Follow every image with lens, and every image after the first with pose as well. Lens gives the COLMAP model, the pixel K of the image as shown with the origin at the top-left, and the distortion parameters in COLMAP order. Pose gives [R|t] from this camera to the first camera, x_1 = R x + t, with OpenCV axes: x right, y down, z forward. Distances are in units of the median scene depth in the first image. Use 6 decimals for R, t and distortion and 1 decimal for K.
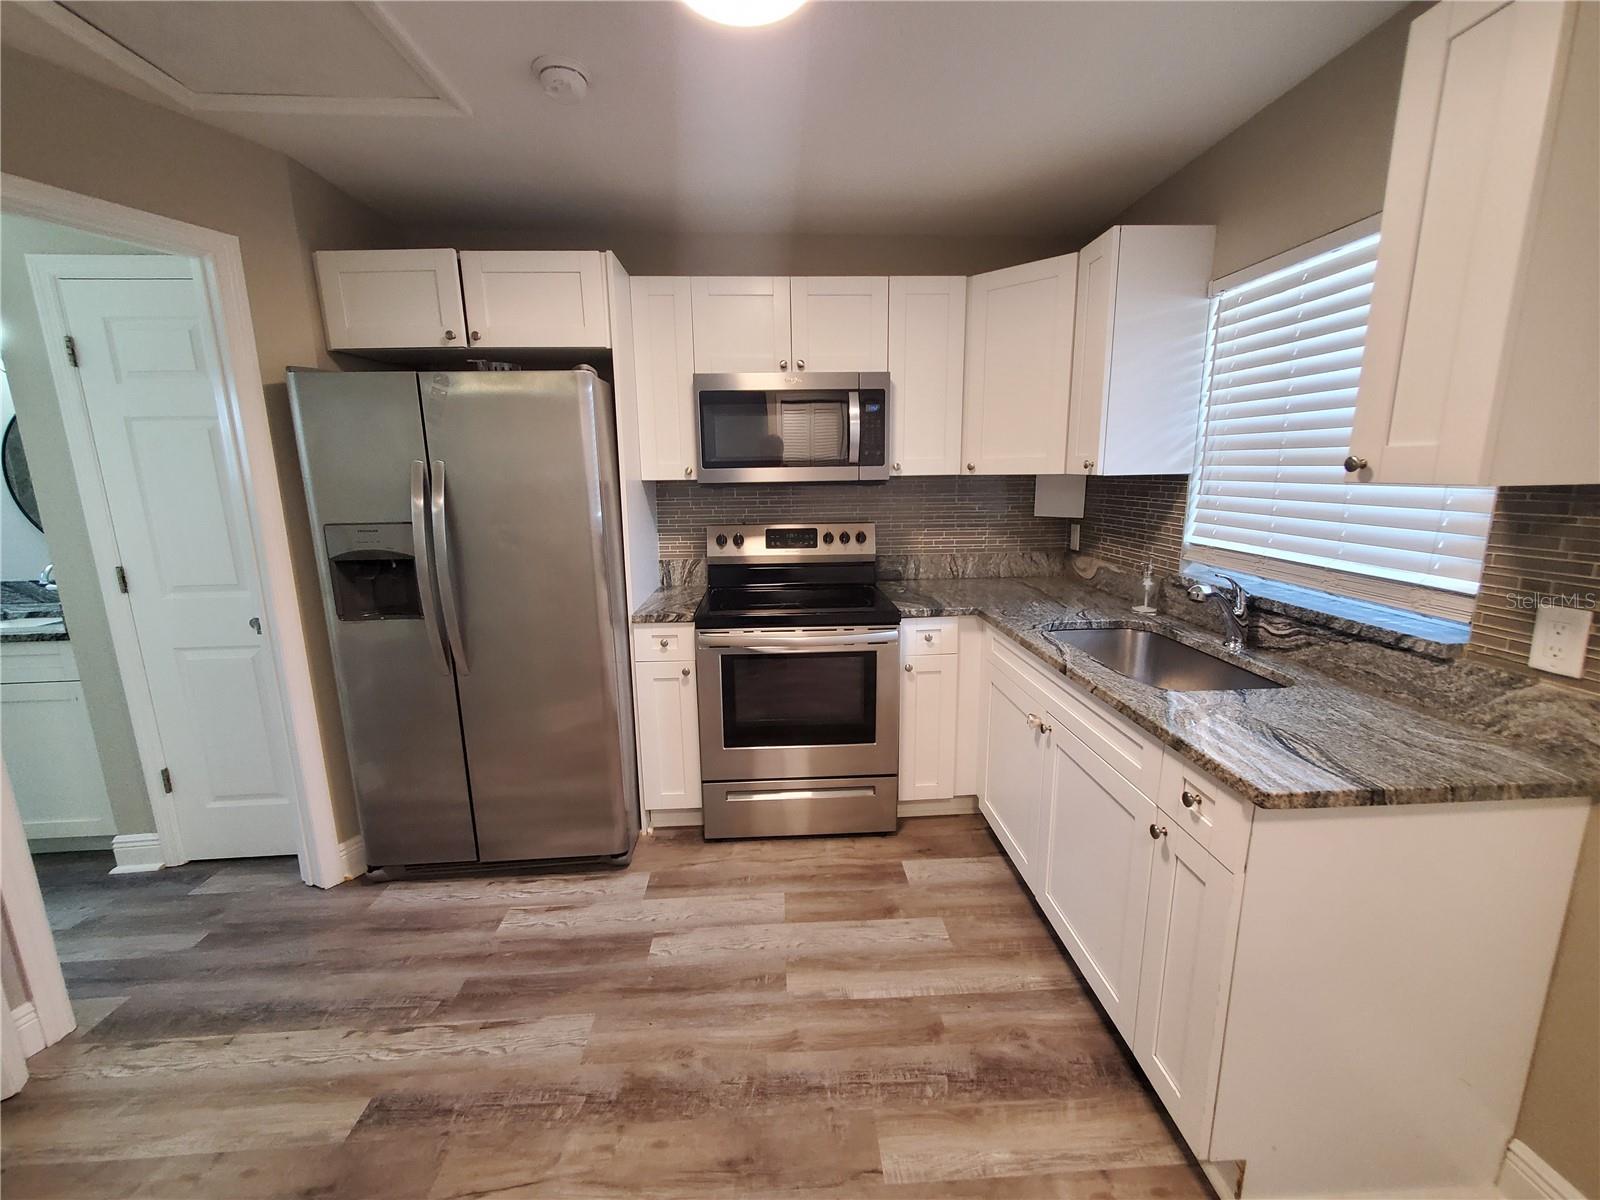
lens RADIAL K [[638.6, 0, 809.1], [0, 638.6, 593.7], [0, 0, 1]] dist [0.002824, -0.001271]
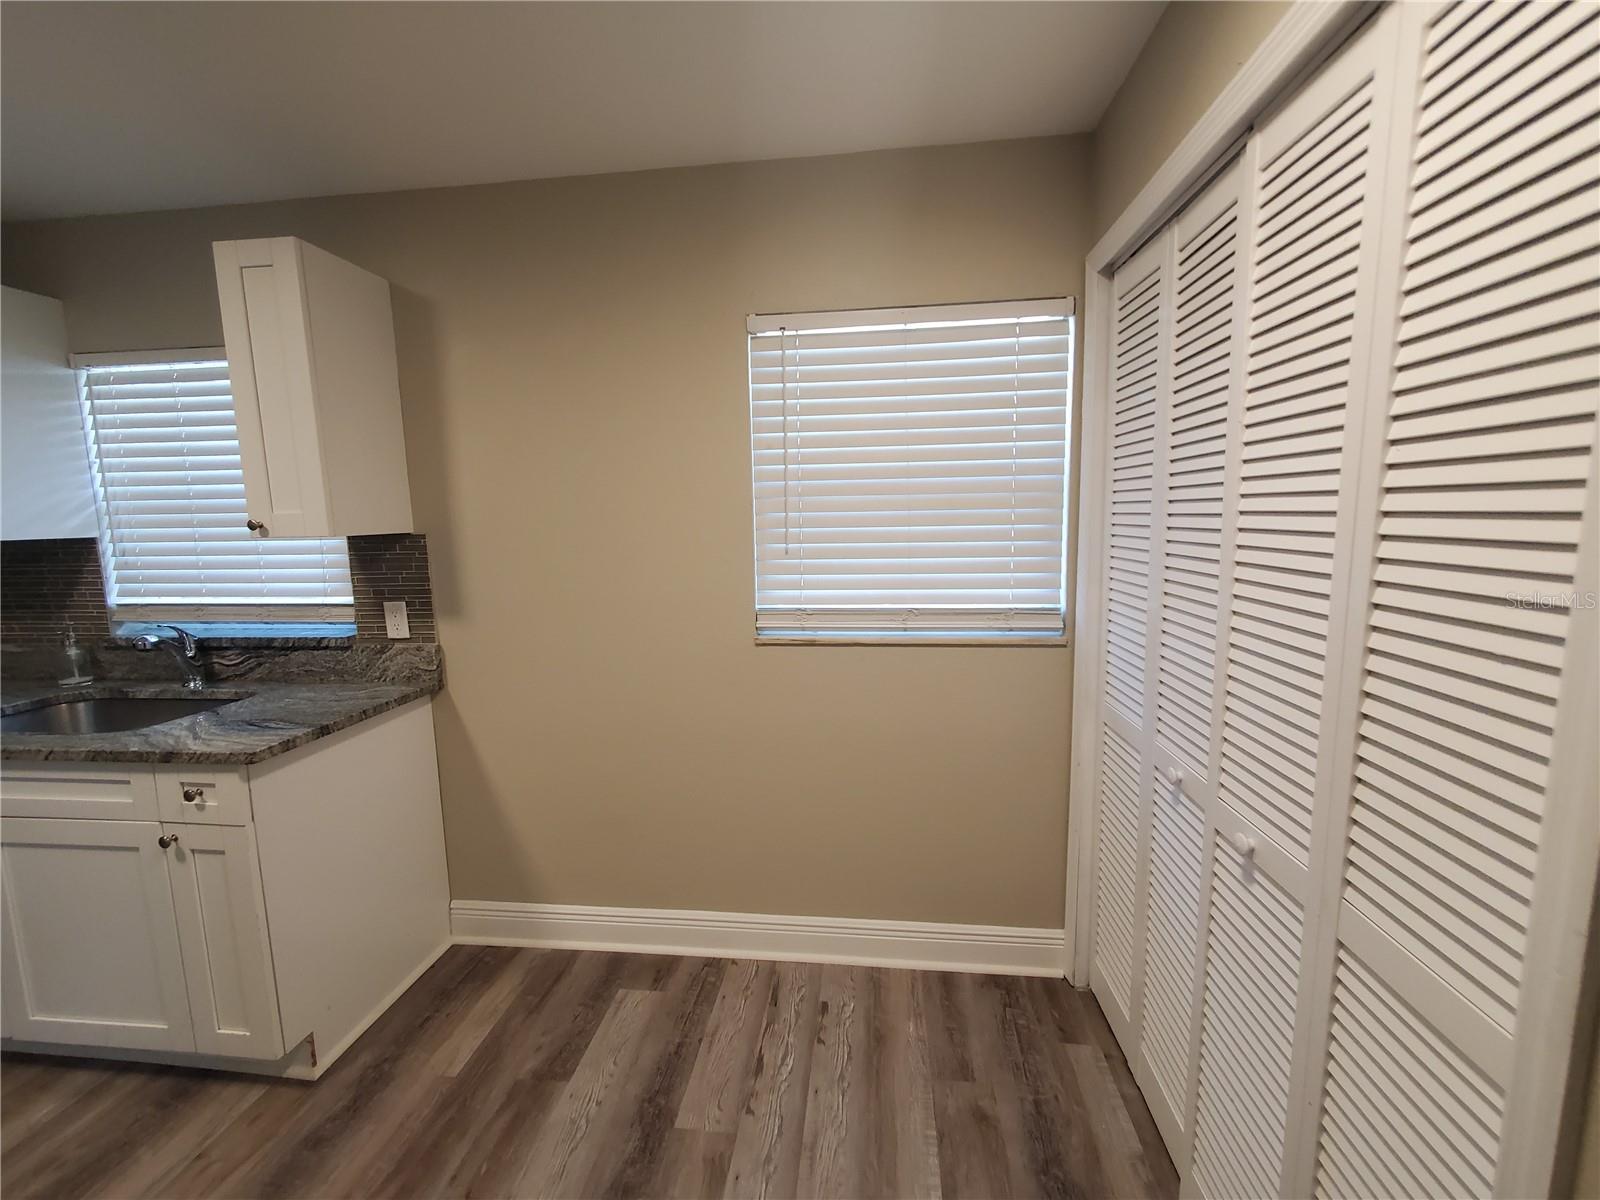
lens RADIAL K [[638.6, 0, 807.5], [0, 638.6, 593.3], [0, 0, 1]] dist [0.002824, -0.001271]
pose [[0.176464, -0.111239, 0.978001, -0.281020], [0.206736, 0.975620, 0.073666, 0.077936], [-0.962352, 0.189188, 0.195158, -0.357388]]
